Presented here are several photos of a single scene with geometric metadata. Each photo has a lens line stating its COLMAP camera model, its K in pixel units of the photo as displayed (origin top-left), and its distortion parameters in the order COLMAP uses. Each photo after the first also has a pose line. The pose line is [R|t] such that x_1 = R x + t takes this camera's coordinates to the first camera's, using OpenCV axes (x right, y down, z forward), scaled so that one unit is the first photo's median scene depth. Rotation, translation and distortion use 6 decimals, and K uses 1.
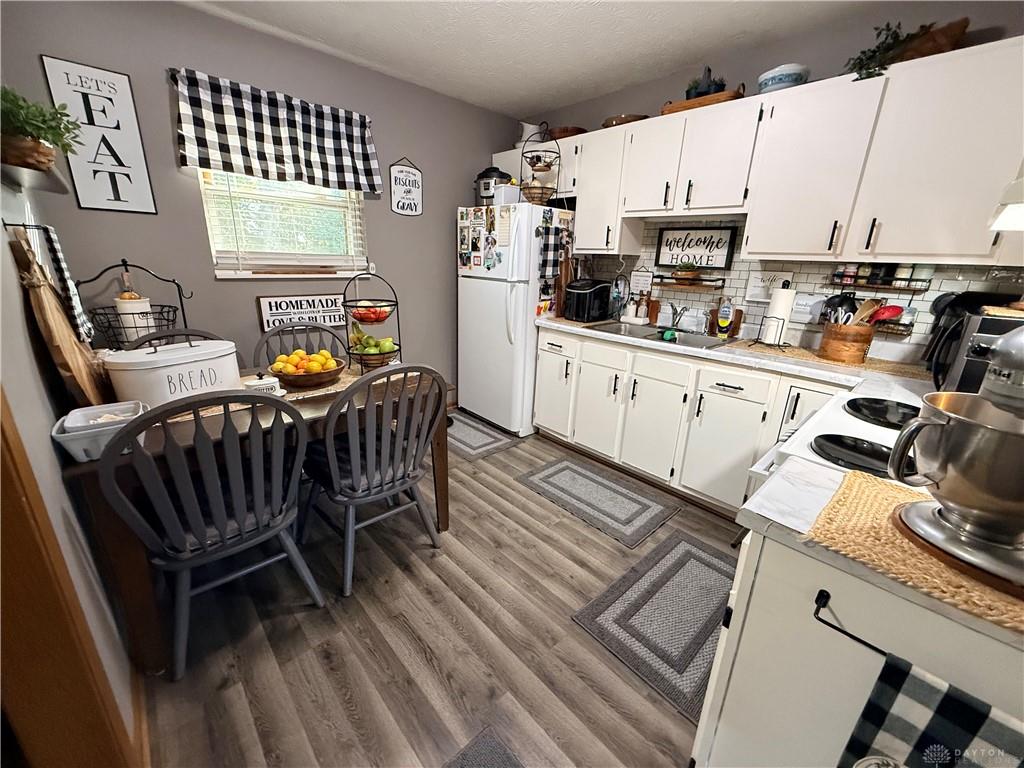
lens RADIAL K [[404.8, 0, 512.5], [0, 404.8, 385.7], [0, 0, 1]] dist [-0.000269, -0.000095]
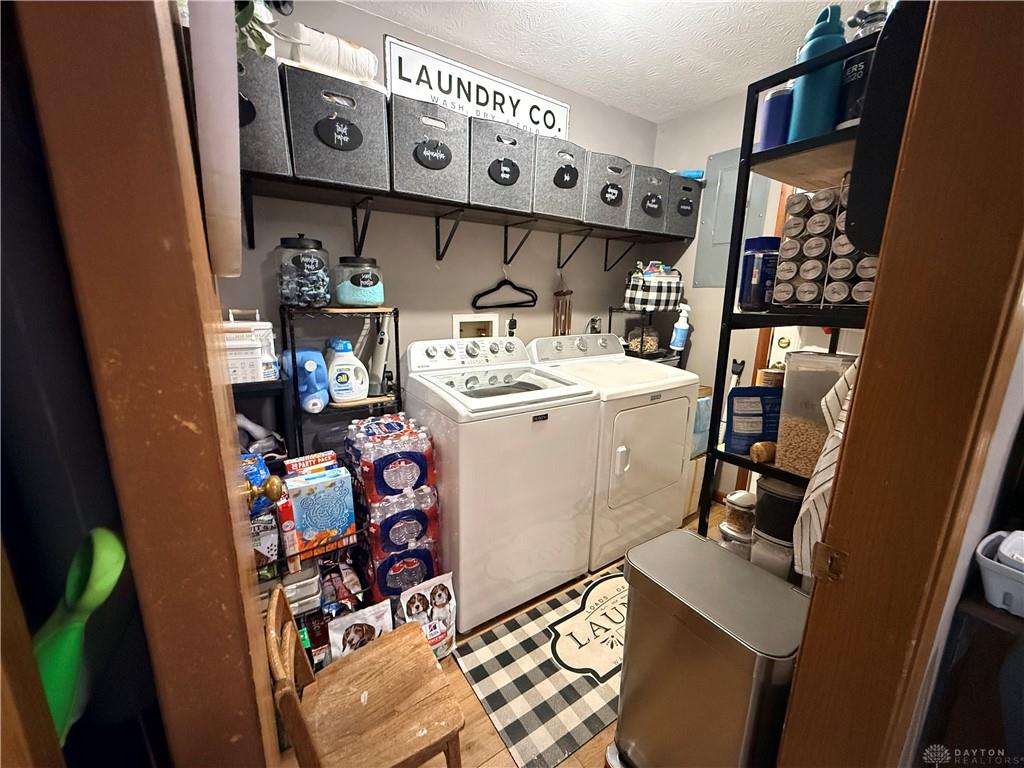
lens RADIAL K [[404.8, 0, 512.7], [0, 404.8, 383.5], [0, 0, 1]] dist [-0.000269, -0.000095]
pose [[-0.168555, 0.176466, -0.969767, -0.951009], [-0.318565, 0.921293, 0.223016, -0.181288], [0.932794, 0.346525, -0.099073, 0.478709]]
